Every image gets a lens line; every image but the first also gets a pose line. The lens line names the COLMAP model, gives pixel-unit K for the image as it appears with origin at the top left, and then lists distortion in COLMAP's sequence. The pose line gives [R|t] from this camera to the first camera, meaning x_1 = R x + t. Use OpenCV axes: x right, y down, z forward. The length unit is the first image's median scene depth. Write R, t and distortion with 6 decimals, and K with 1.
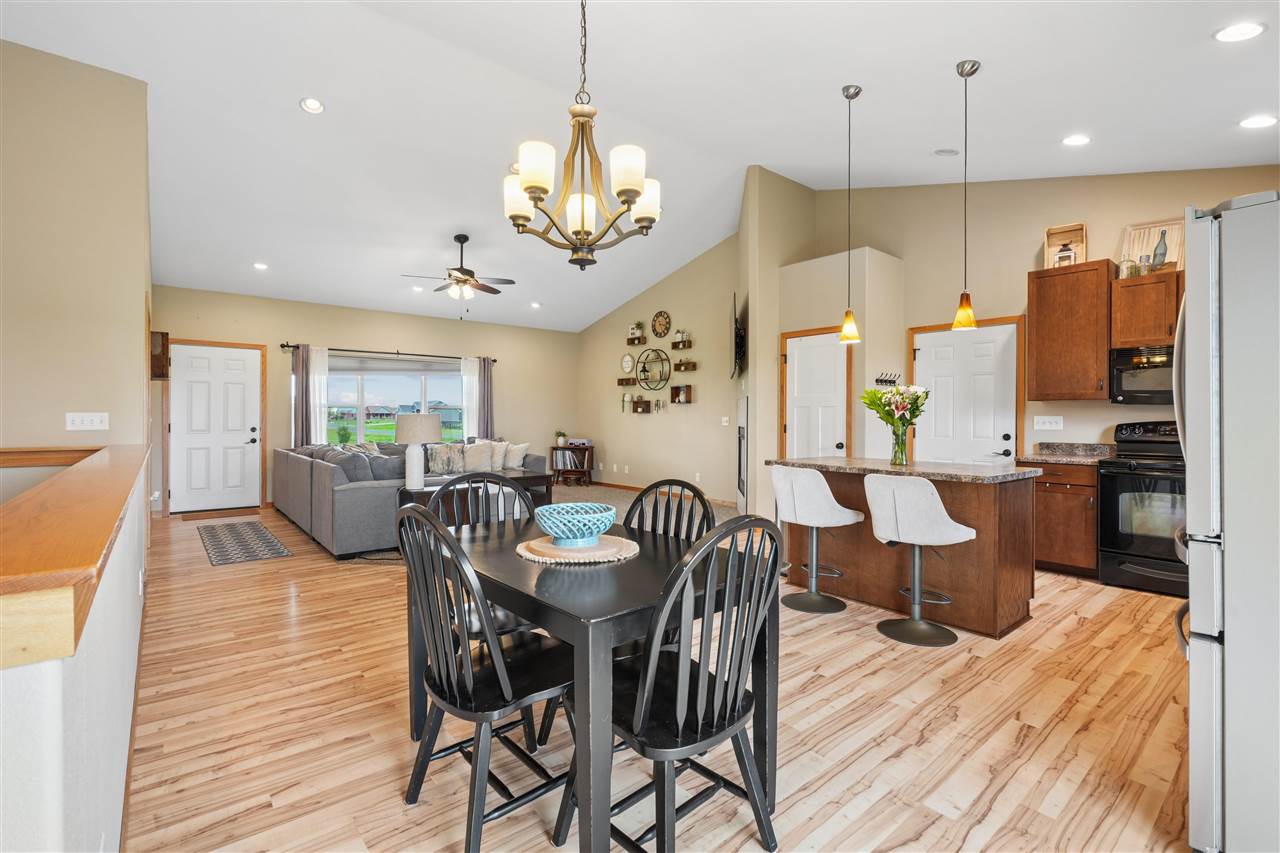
lens RADIAL K [[582.9, 0, 640.3], [0, 582.9, 422.0], [0, 0, 1]] dist [-0.001650, 0.000629]
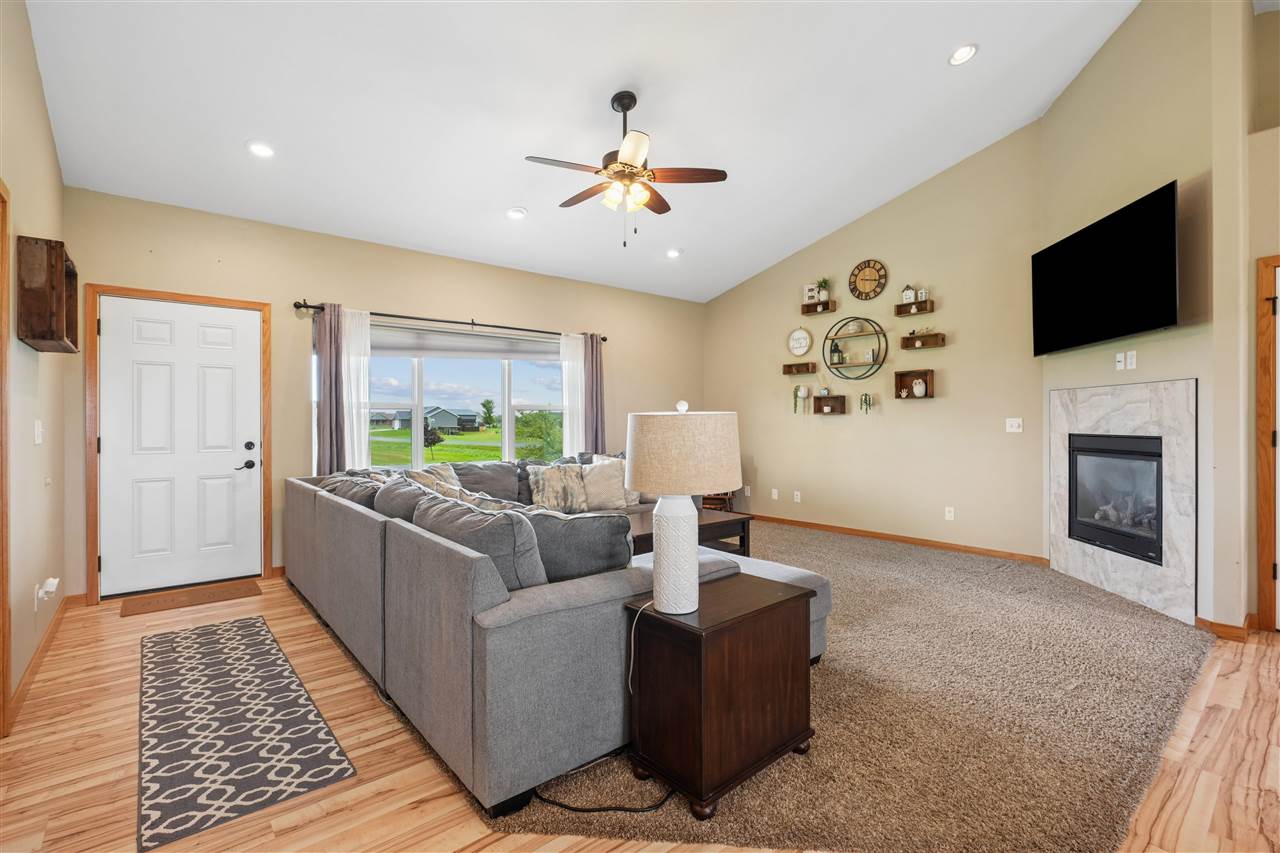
lens RADIAL K [[582.9, 0, 641.6], [0, 582.9, 424.7], [0, 0, 1]] dist [-0.001650, 0.000629]
pose [[0.999915, -0.007368, 0.010726, -0.241383], [0.007393, 0.999970, -0.002273, -0.003489], [-0.010709, 0.002352, 0.999940, 0.358647]]
